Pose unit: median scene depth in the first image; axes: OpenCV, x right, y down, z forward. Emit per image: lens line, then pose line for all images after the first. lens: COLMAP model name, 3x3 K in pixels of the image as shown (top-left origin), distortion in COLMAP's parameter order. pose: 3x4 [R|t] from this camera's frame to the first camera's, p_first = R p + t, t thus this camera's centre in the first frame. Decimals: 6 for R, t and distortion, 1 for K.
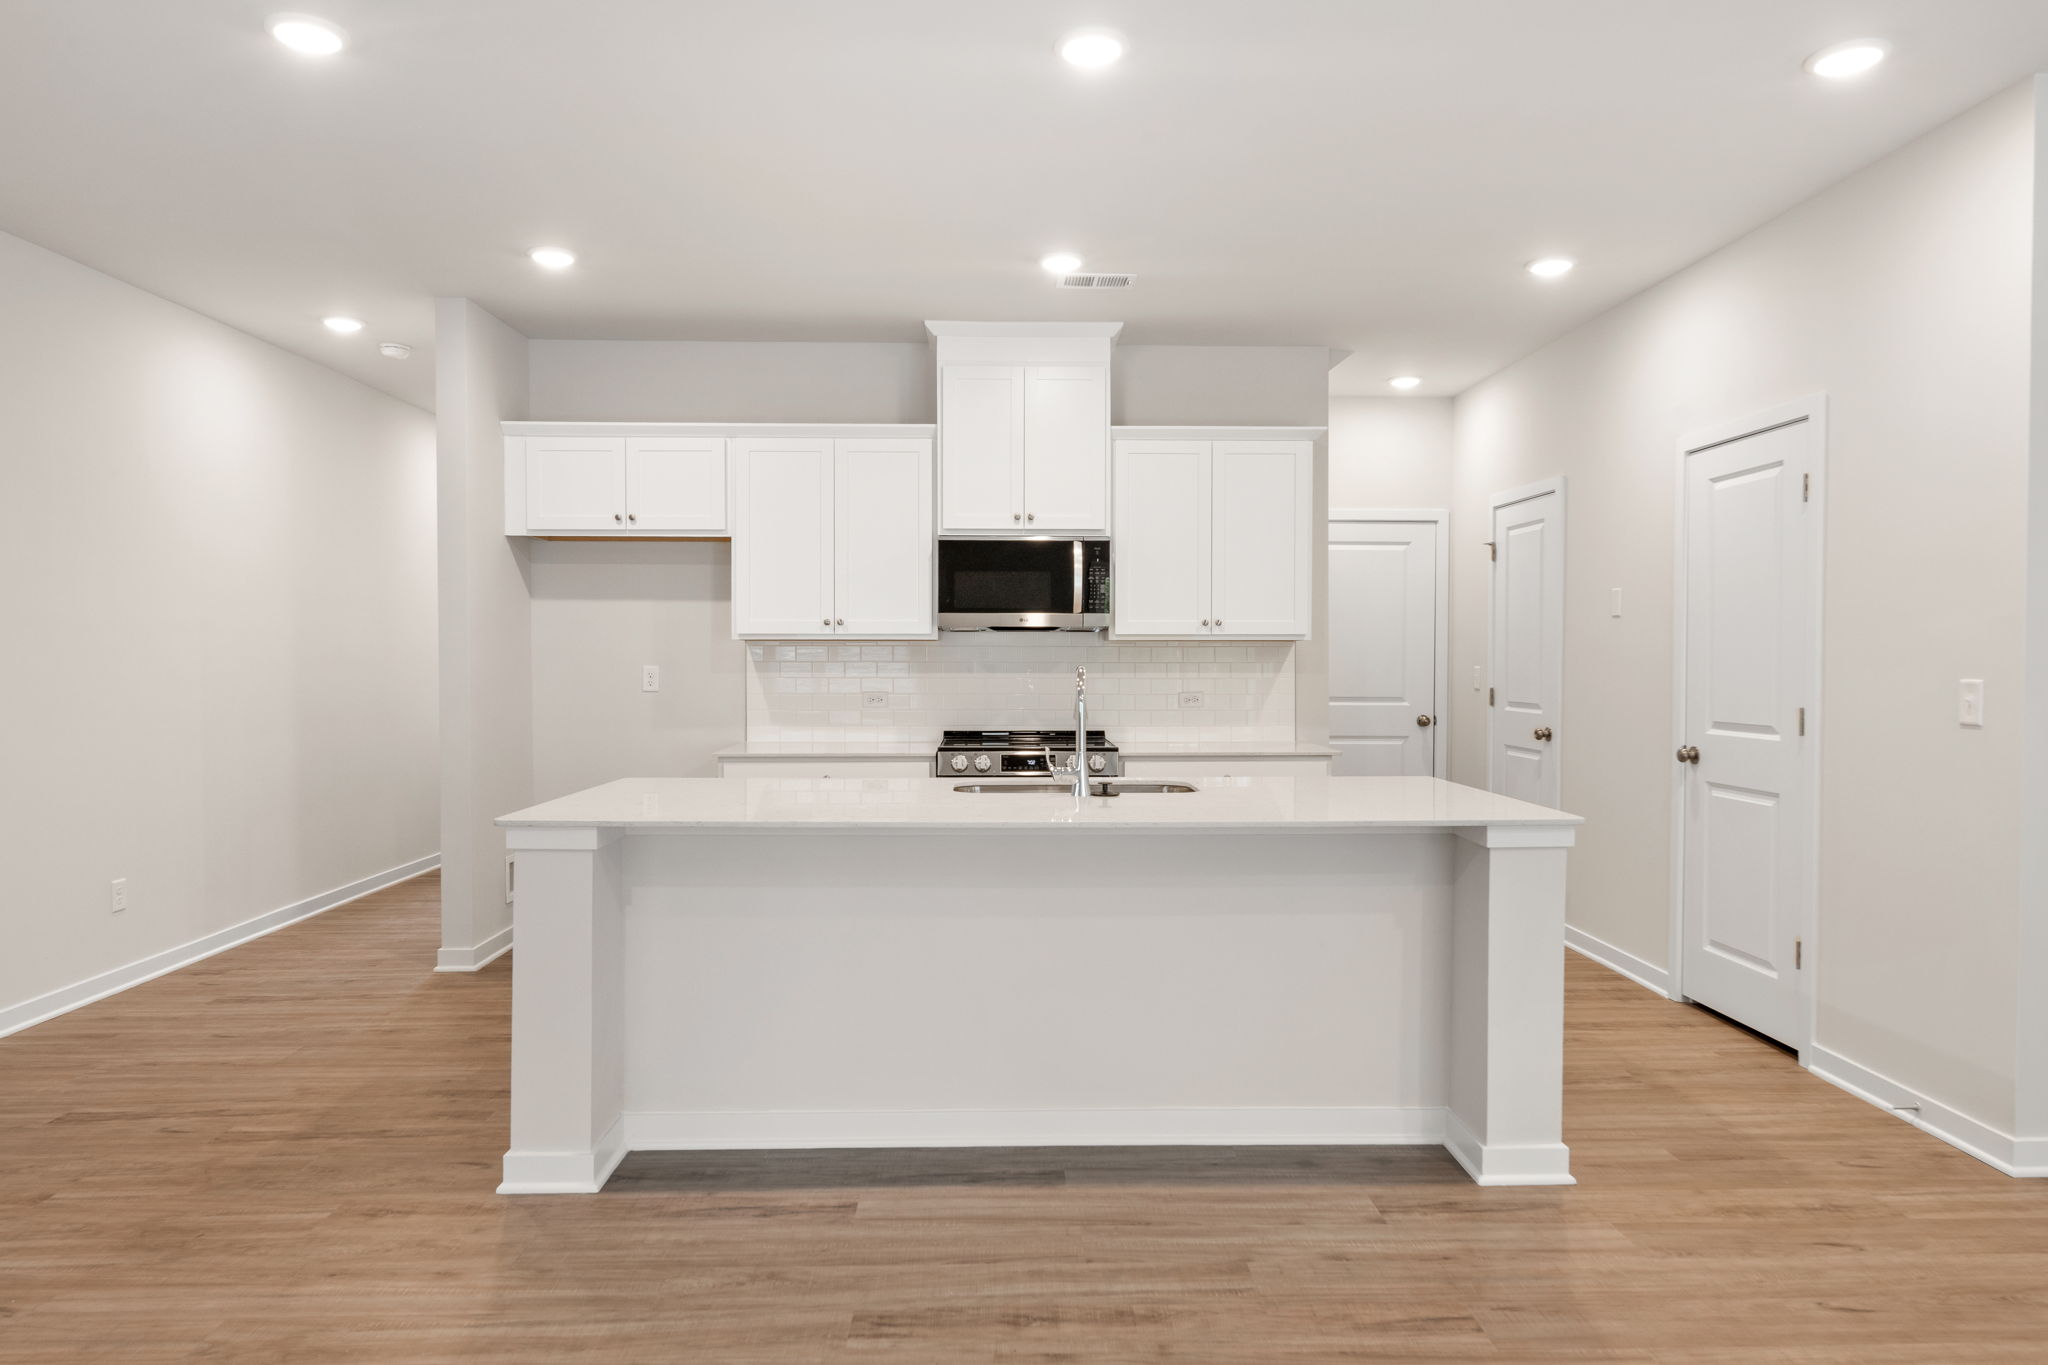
lens RADIAL K [[1270.4, 0, 1025.7], [0, 1270.4, 679.4], [0, 0, 1]] dist [0.001572, -0.005389]
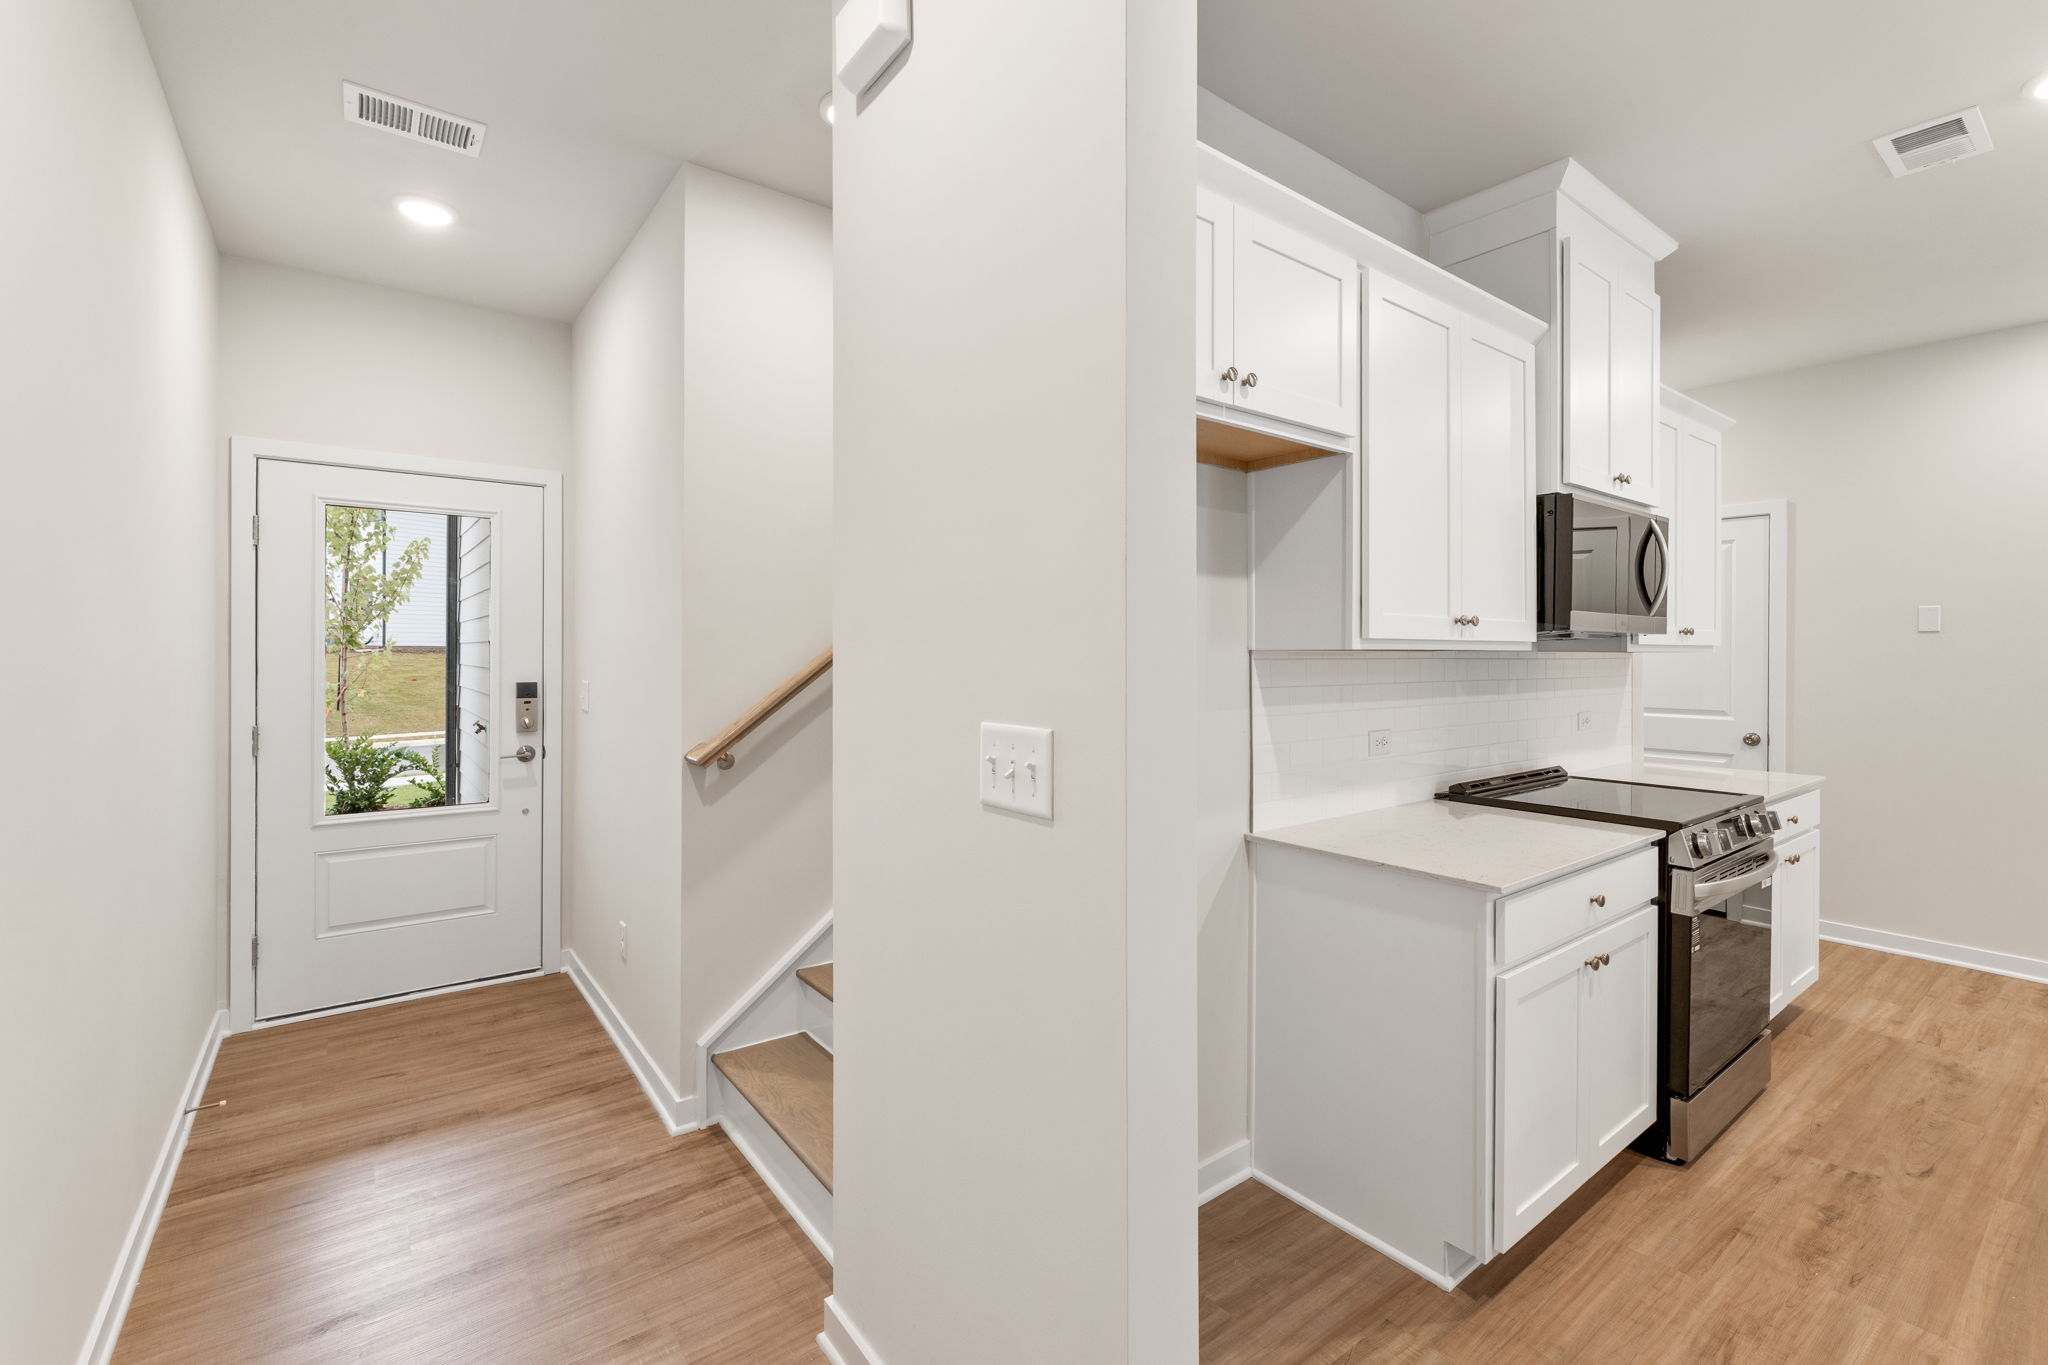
lens RADIAL K [[892.7, 0, 1028.5], [0, 892.7, 657.5], [0, 0, 1]] dist [-0.000934, -0.000713]
pose [[0.812036, -0.001572, 0.583606, -0.786023], [0.009477, 0.999900, -0.010494, -0.036215], [-0.583531, 0.014053, 0.811969, 1.101923]]
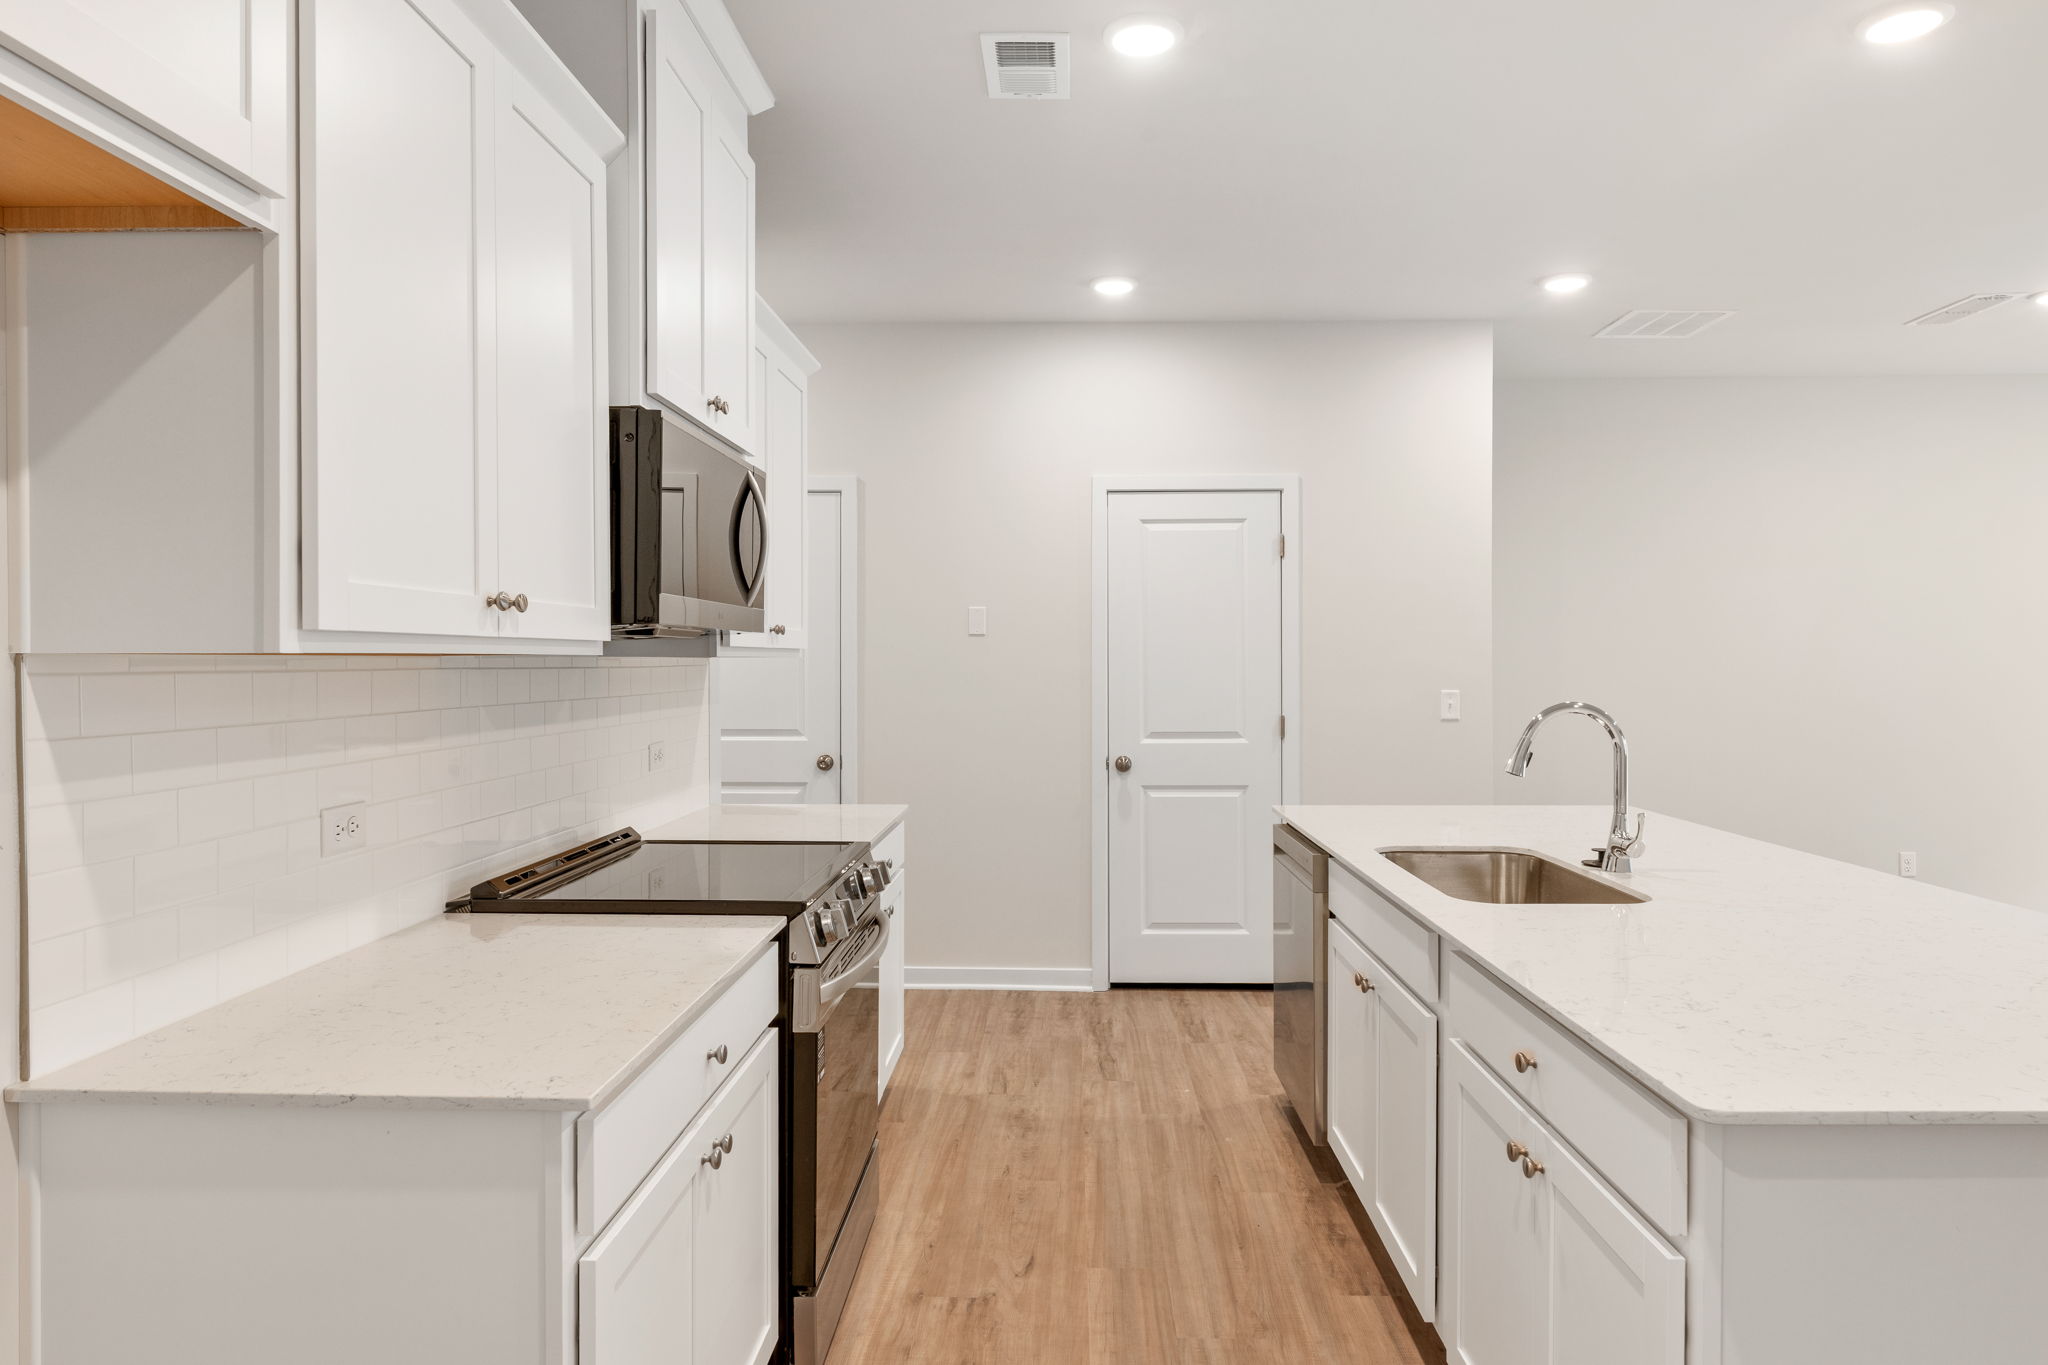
lens RADIAL K [[1233.0, 0, 1042.2], [0, 1233.0, 664.6], [0, 0, 1]] dist [-0.003200, 0.002281]
pose [[0.054330, -0.004847, 0.998511, -0.654805], [0.018640, 0.999819, 0.003839, -0.038735], [-0.998349, 0.018404, 0.054410, 1.187584]]
